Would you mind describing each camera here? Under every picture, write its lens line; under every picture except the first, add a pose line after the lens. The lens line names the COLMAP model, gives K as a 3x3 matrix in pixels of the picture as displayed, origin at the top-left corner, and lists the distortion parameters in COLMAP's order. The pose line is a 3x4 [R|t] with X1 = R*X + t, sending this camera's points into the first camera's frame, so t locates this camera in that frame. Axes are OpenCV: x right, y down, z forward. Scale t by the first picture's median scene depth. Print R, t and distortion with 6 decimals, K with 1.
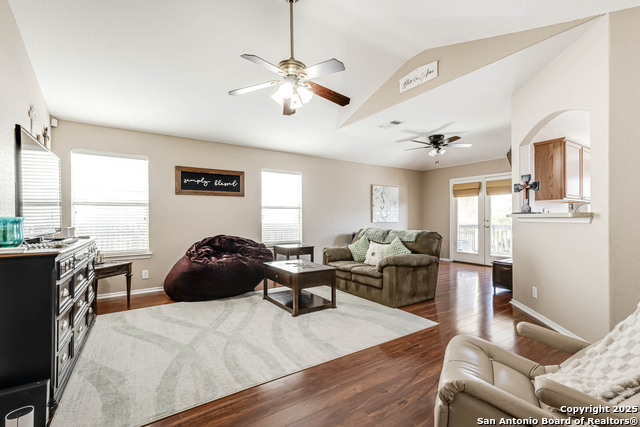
lens RADIAL K [[295.5, 0, 311.0], [0, 295.5, 211.0], [0, 0, 1]] dist [0.020446, 0.000222]
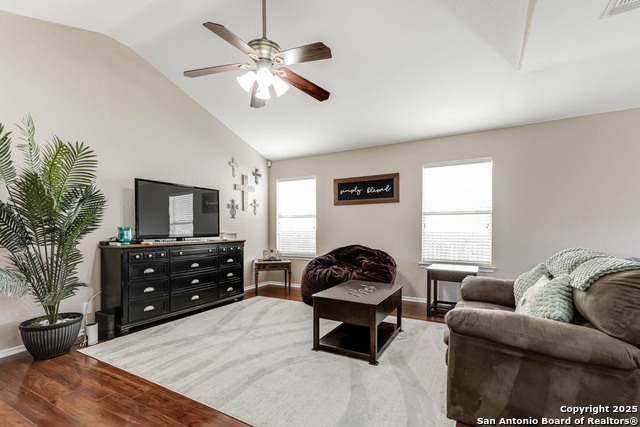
lens RADIAL K [[284.2, 0, 317.5], [0, 284.2, 227.7], [0, 0, 1]] dist [0.016159, -0.000117]
pose [[0.462861, 0.004872, -0.886417, 0.464487], [0.022475, 0.999599, 0.017230, 0.006622], [0.886146, -0.027897, 0.462566, 0.474788]]
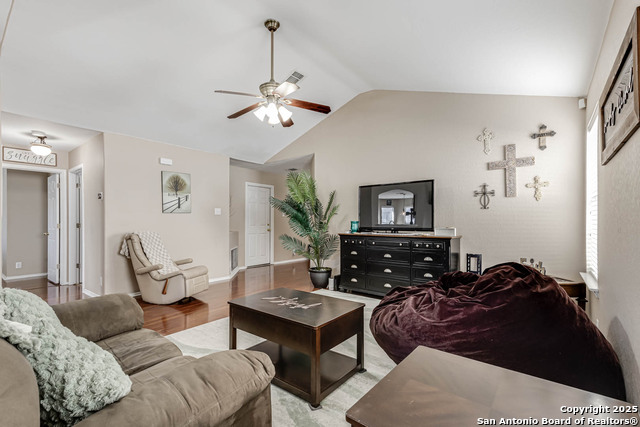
lens RADIAL K [[285.8, 0, 321.8], [0, 285.8, 219.5], [0, 0, 1]] dist [0.022966, 0.000251]
pose [[-0.946590, 0.005583, -0.322391, 0.065227], [0.015833, 0.999449, -0.029180, 0.028928], [0.322050, -0.032725, -0.946157, 1.320779]]
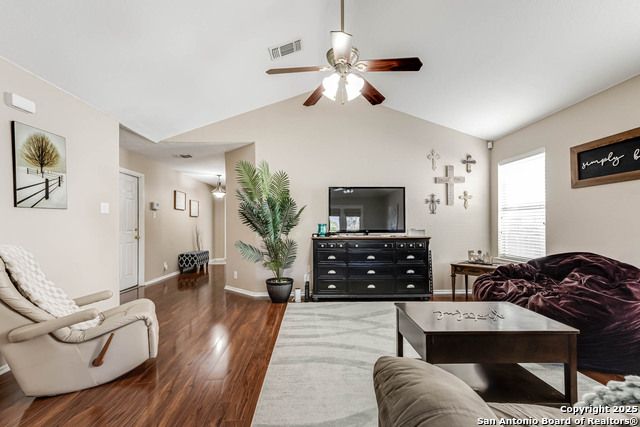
lens RADIAL K [[285.8, 0, 321.8], [0, 285.8, 219.5], [0, 0, 1]] dist [0.022966, 0.000251]
pose [[-0.510415, -0.006898, -0.859900, 0.448045], [0.029867, 0.999222, -0.025744, 0.017017], [0.859409, -0.038823, -0.509813, 0.872772]]
